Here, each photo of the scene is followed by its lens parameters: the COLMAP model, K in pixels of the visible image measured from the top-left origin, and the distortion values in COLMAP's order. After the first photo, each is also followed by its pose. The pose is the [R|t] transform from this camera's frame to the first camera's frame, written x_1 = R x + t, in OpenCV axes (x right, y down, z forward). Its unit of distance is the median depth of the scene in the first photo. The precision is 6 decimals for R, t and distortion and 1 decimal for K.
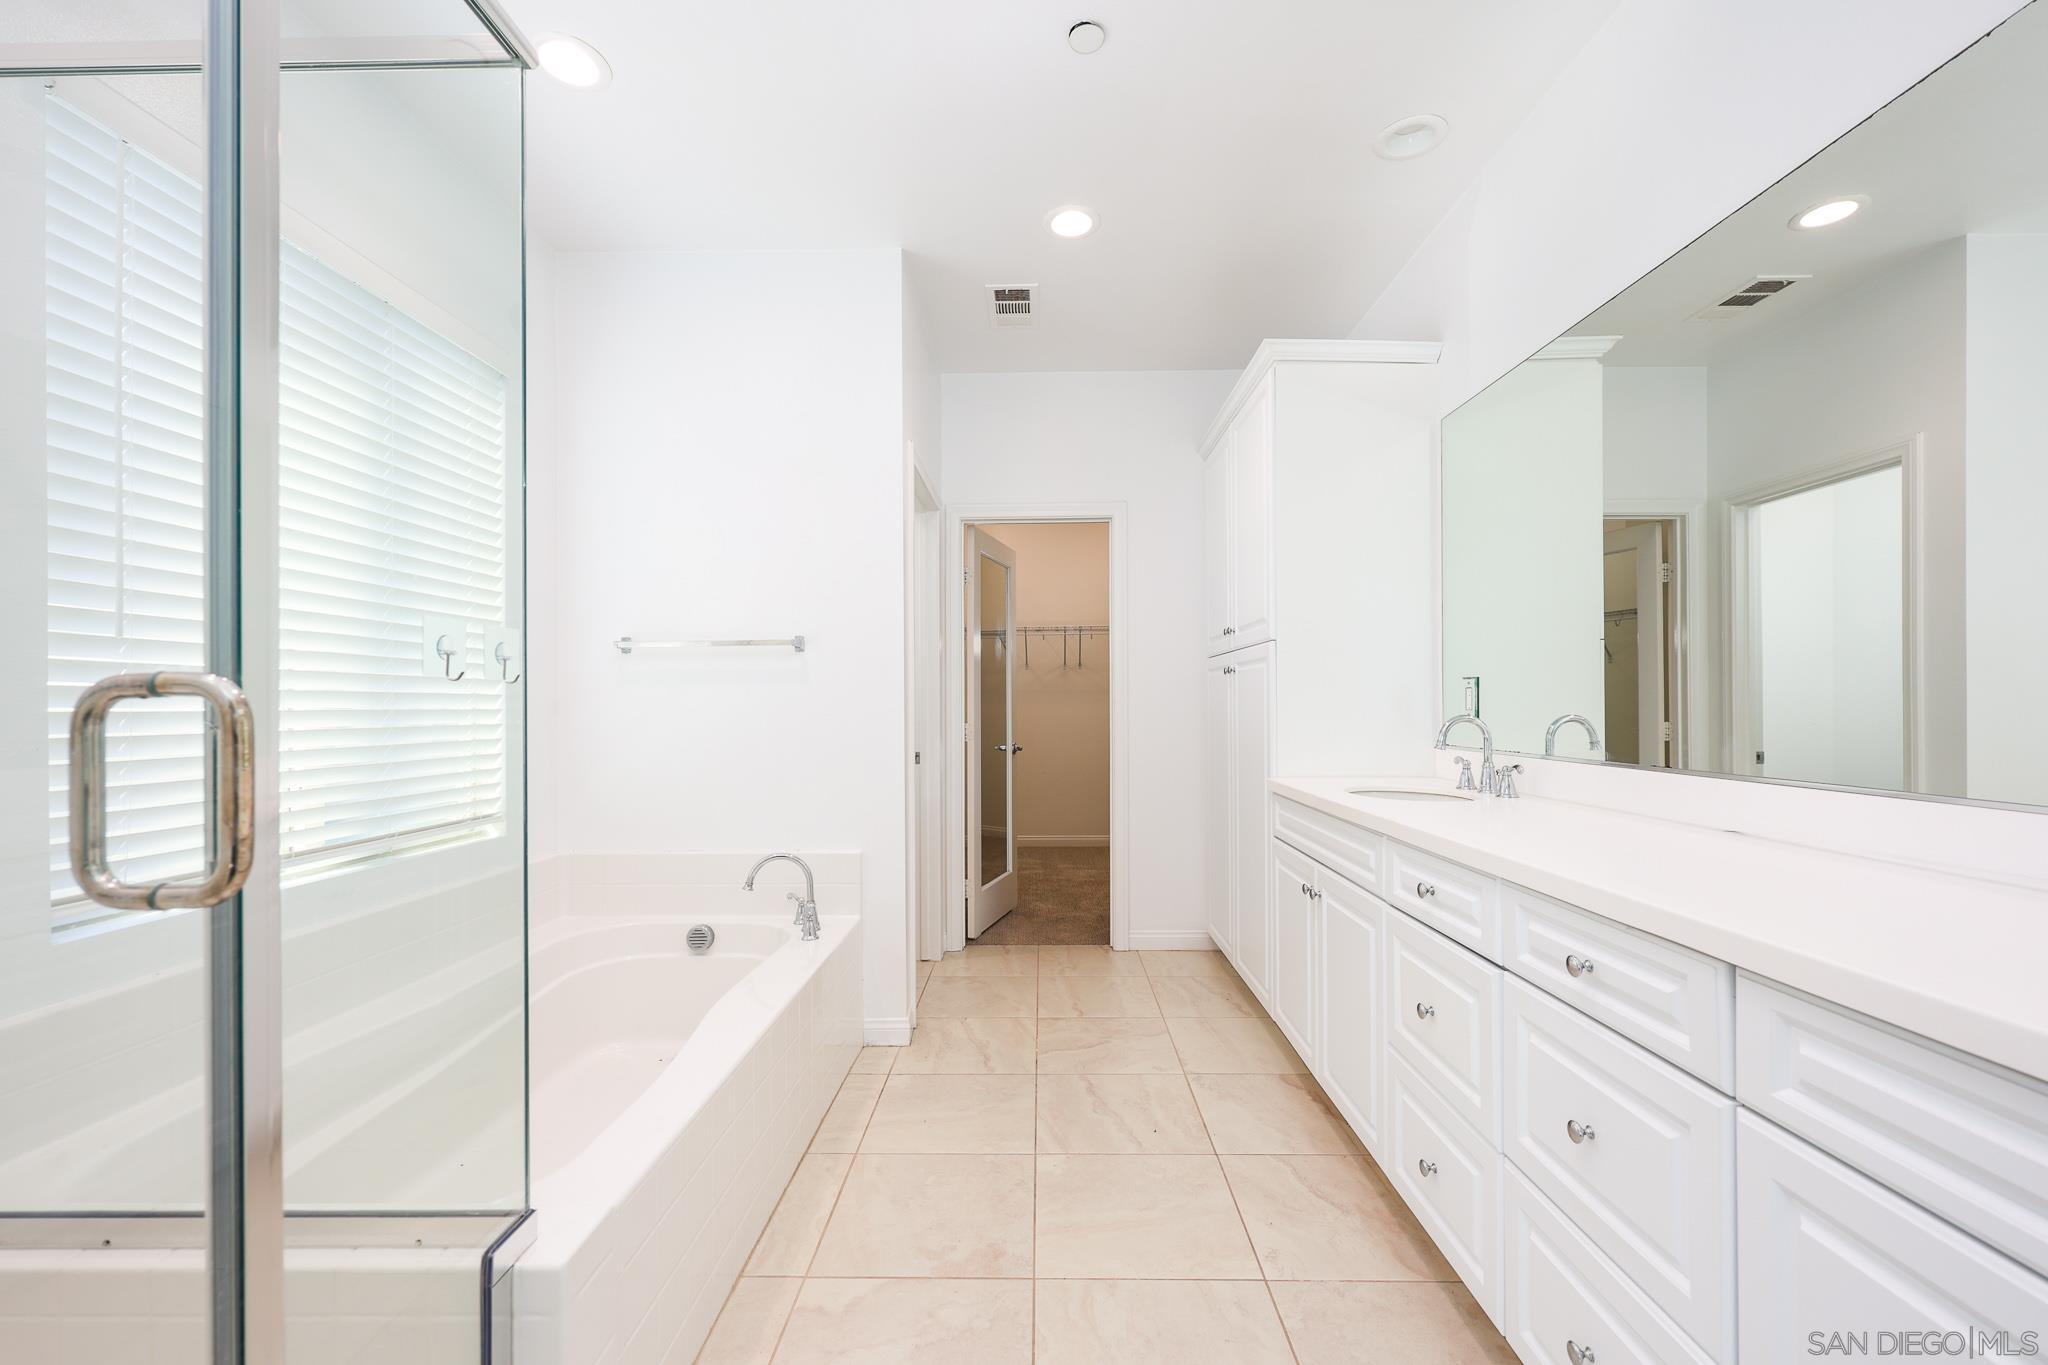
lens RADIAL K [[821.0, 0, 1023.7], [0, 821.0, 702.2], [0, 0, 1]] dist [-0.002901, 0.000707]
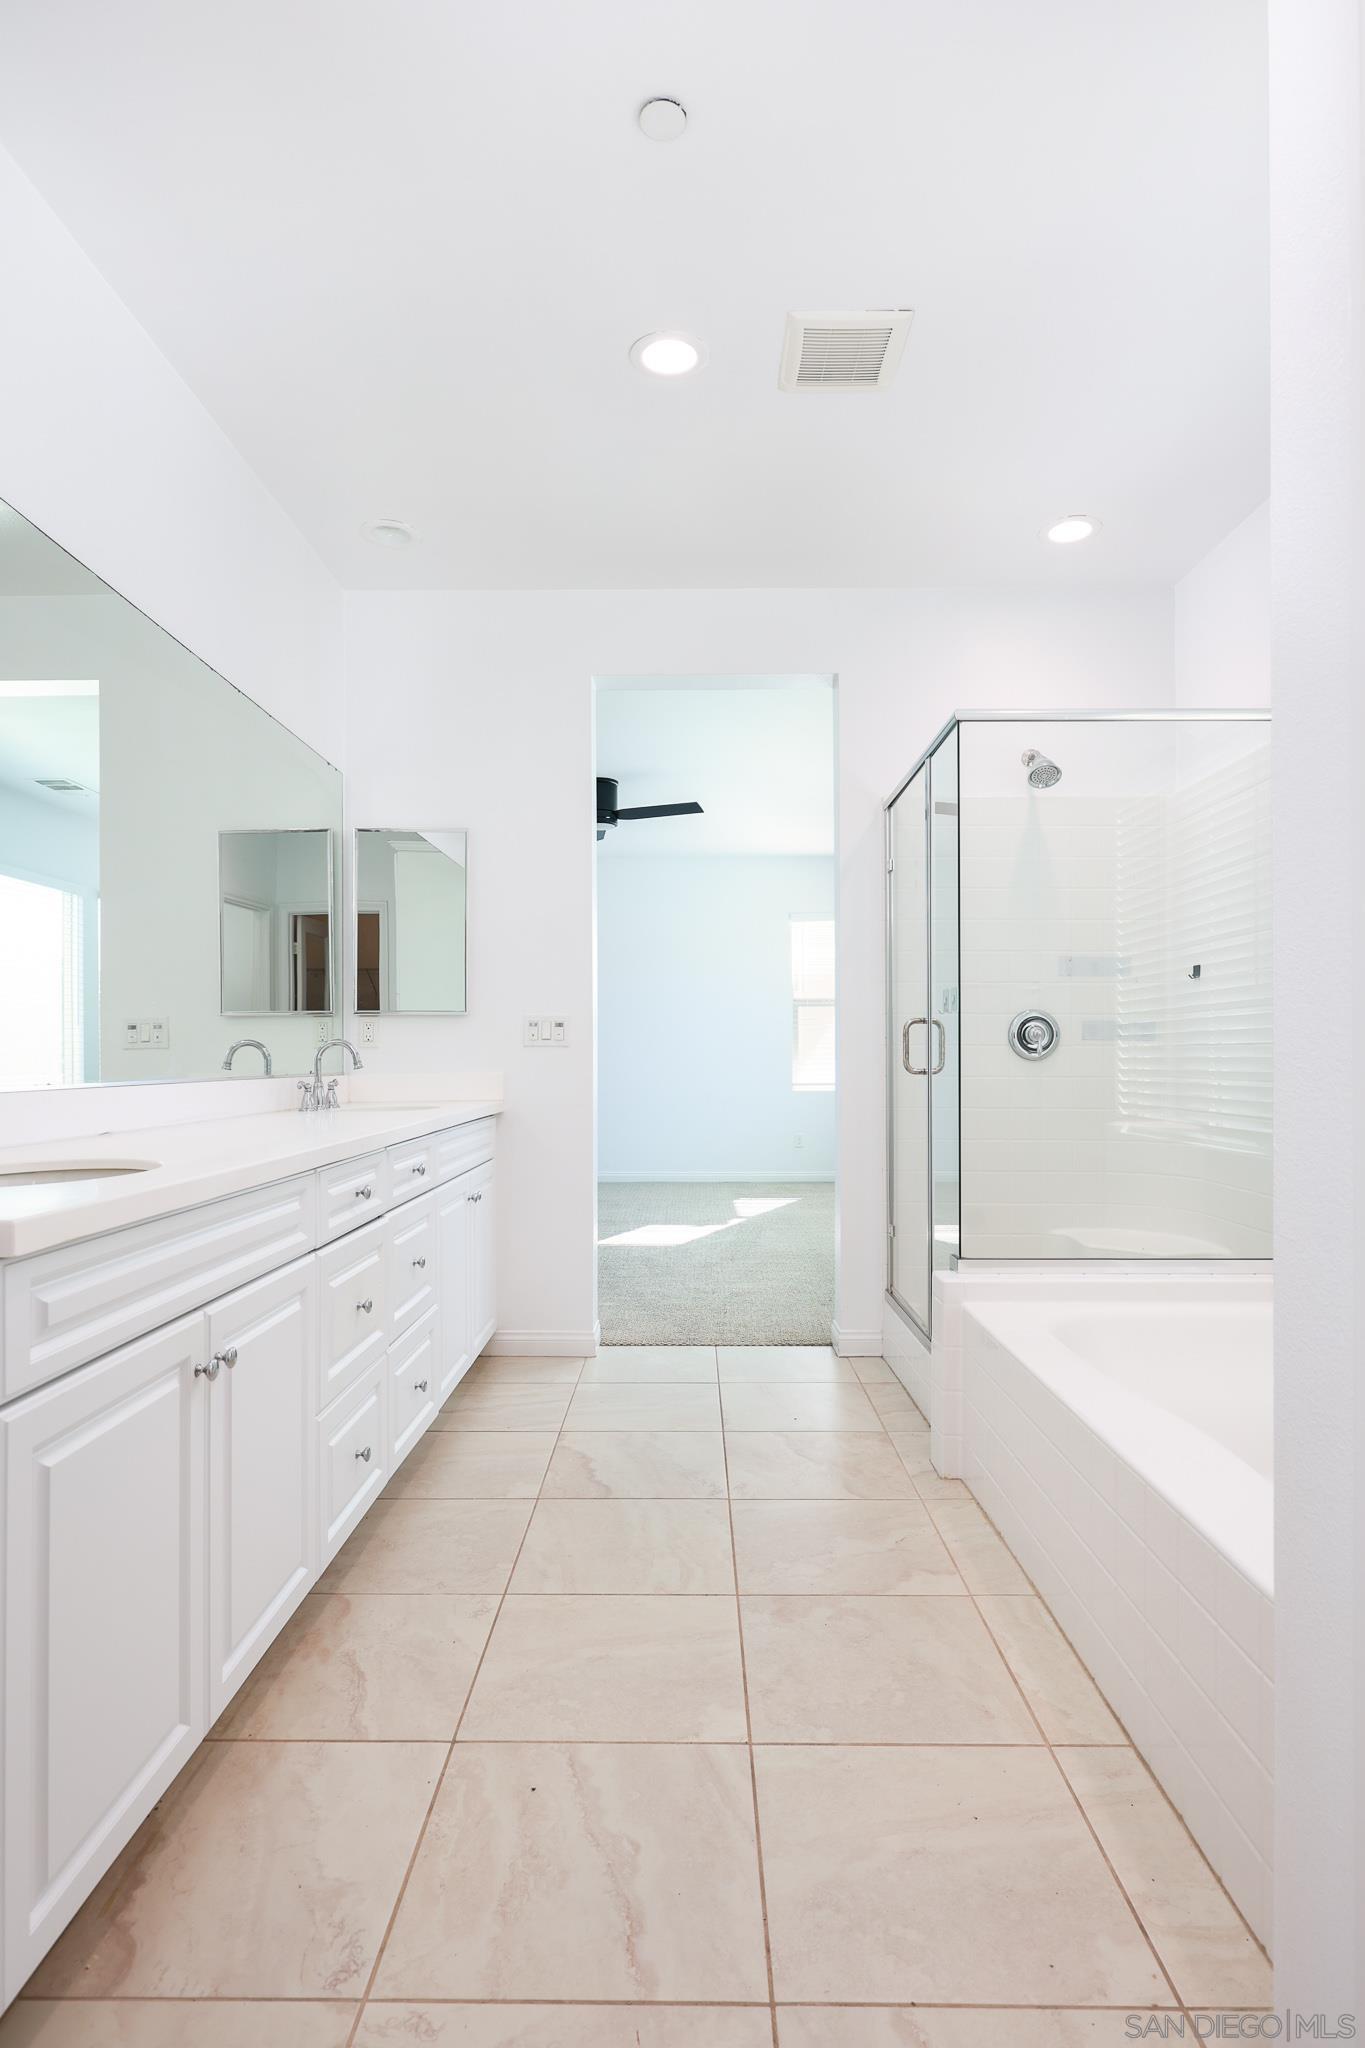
lens RADIAL K [[1129.2, 0, 680.9], [0, 1129.2, 1035.5], [0, 0, 1]] dist [0.000664, 0.000190]
pose [[-0.999841, 0.010425, -0.014447, 0.058393], [0.010768, 0.999658, -0.023824, 0.039023], [0.014194, -0.023976, -0.999612, 1.491452]]
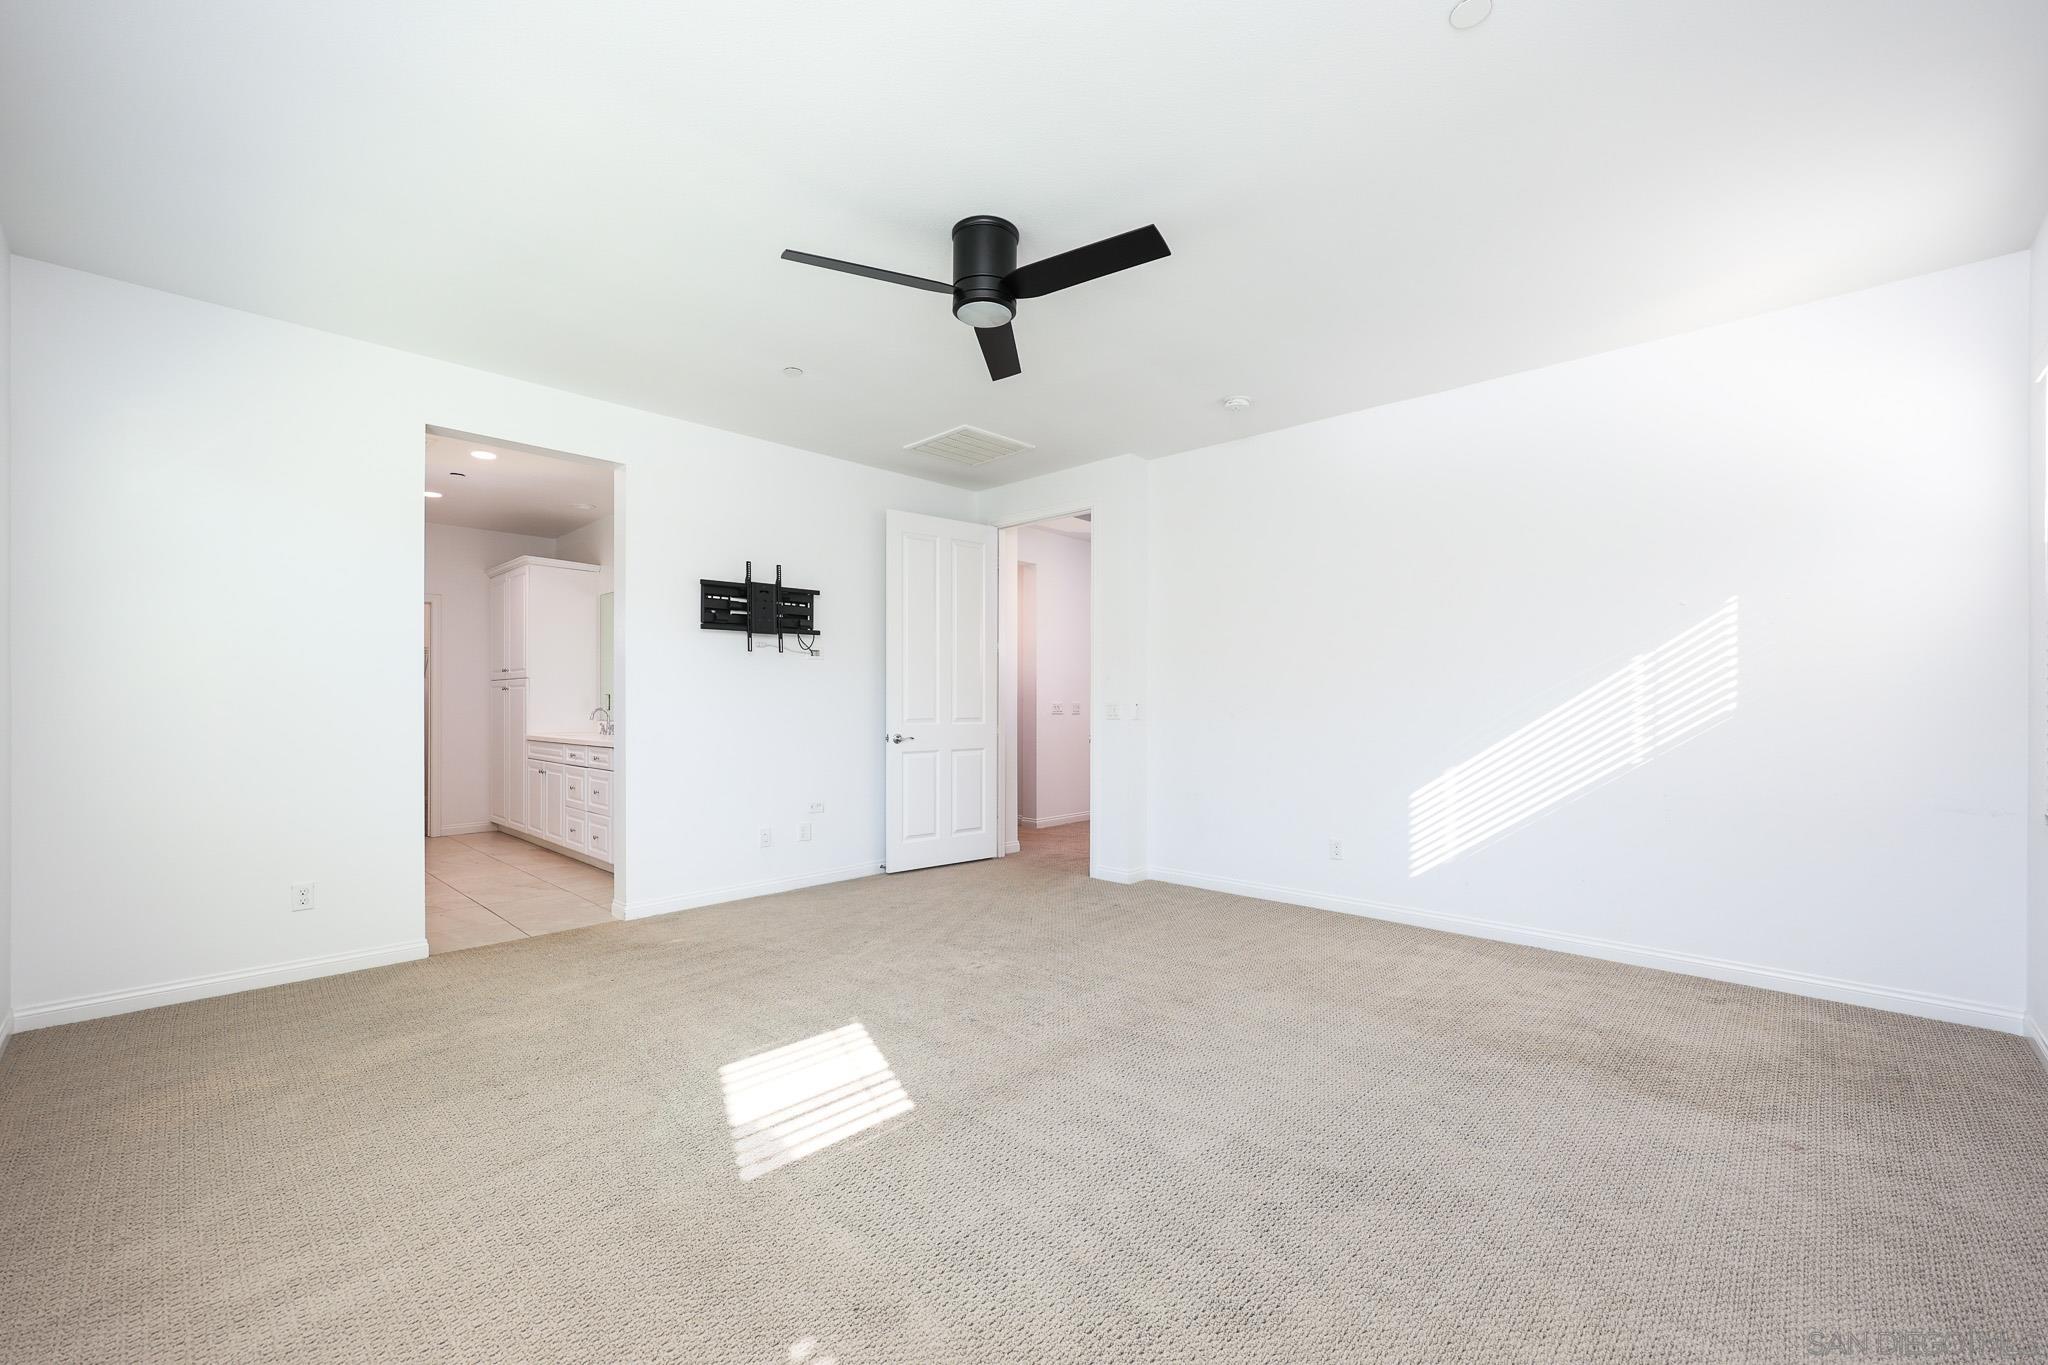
lens RADIAL K [[821.0, 0, 1026.7], [0, 821.0, 696.9], [0, 0, 1]] dist [-0.002901, 0.000707]
pose [[0.675525, 0.001888, 0.737335, -0.509905], [0.003604, 0.999976, -0.005863, 0.001358], [-0.737328, 0.006618, 0.675502, -1.809414]]
